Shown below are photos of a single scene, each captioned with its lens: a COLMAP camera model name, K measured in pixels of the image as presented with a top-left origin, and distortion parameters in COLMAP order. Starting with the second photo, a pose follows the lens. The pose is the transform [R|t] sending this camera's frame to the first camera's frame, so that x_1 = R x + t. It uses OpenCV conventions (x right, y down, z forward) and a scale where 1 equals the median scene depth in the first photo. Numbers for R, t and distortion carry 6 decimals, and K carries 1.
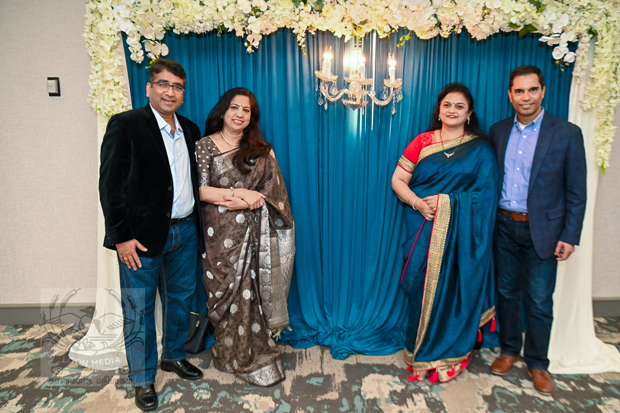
lens RADIAL K [[540.2, 0, 310.0], [0, 540.2, 206.5], [0, 0, 1]] dist [-0.015778, 0.012268]
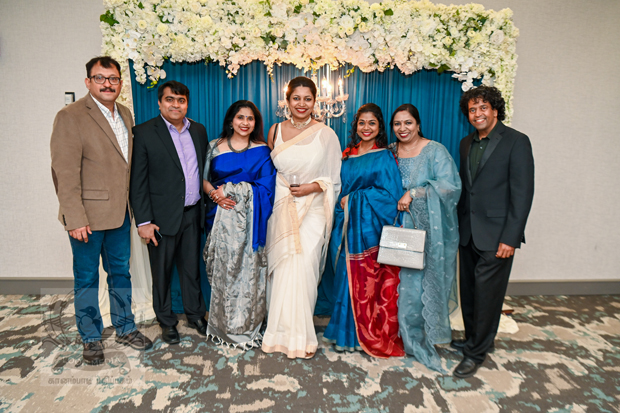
lens RADIAL K [[503.4, 0, 310.0], [0, 503.4, 206.5], [0, 0, 1]] dist [-0.032225, 0.002749]
pose [[0.998495, 0.021705, 0.050372, 0.025531], [-0.020783, 0.999608, -0.018762, 0.037995], [-0.050760, 0.017687, 0.998554, -0.196898]]
